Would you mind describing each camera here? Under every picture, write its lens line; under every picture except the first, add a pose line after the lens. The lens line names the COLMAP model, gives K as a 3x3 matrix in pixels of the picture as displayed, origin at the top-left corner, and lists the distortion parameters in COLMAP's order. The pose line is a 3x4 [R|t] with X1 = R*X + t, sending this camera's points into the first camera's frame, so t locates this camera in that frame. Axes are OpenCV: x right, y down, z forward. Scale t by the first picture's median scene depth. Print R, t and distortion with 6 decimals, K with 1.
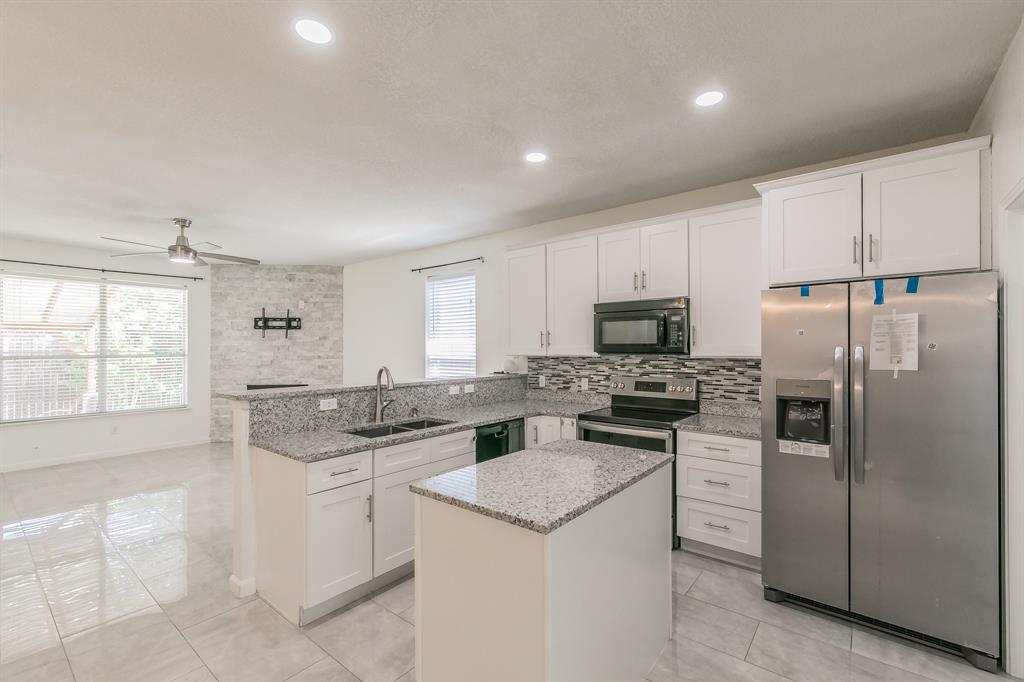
lens RADIAL K [[443.9, 0, 519.1], [0, 443.9, 345.5], [0, 0, 1]] dist [0.002593, -0.003310]
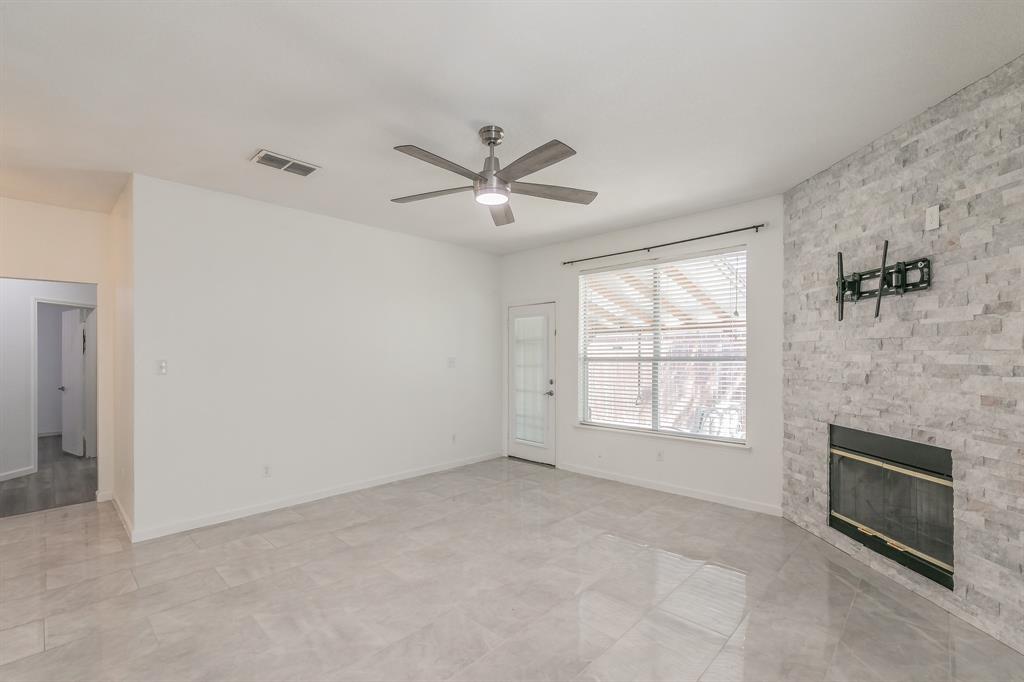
lens RADIAL K [[443.9, 0, 529.7], [0, 443.9, 356.1], [0, 0, 1]] dist [0.002593, -0.003310]
pose [[-0.073990, 0.003949, -0.997251, -0.118310], [0.008074, 0.999962, 0.003361, 0.013322], [0.997226, -0.007803, -0.074019, 0.722355]]
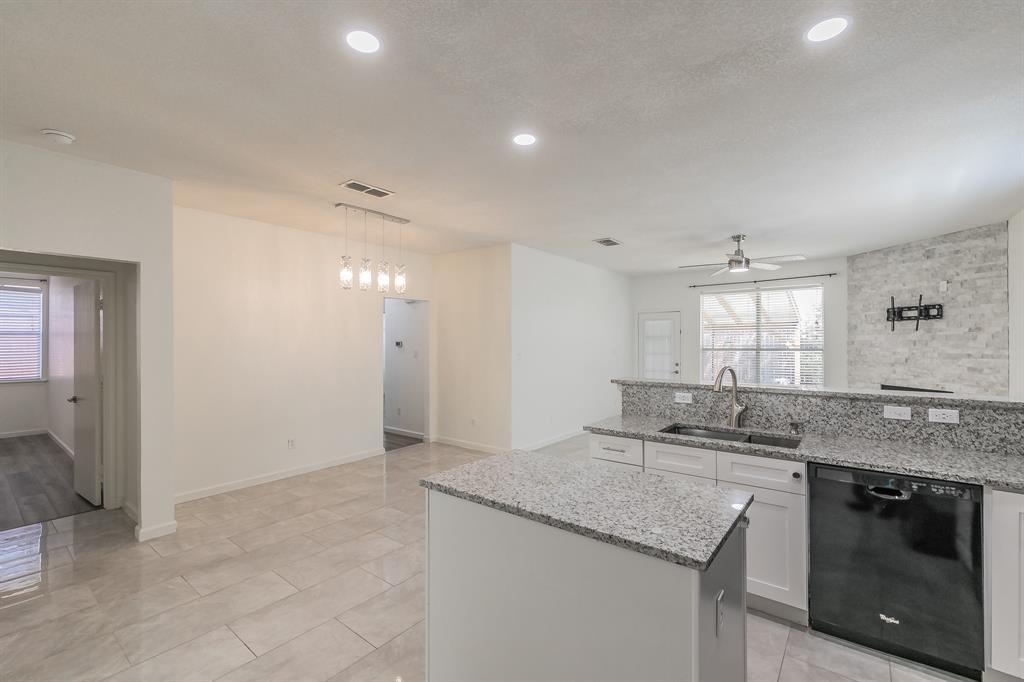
lens RADIAL K [[443.9, 0, 507.3], [0, 443.9, 339.8], [0, 0, 1]] dist [0.002593, -0.003310]
pose [[-0.006551, -0.003192, -0.999973, 0.286799], [0.007970, 0.999963, -0.003244, -0.003704], [0.999947, -0.007991, -0.006525, 0.256845]]
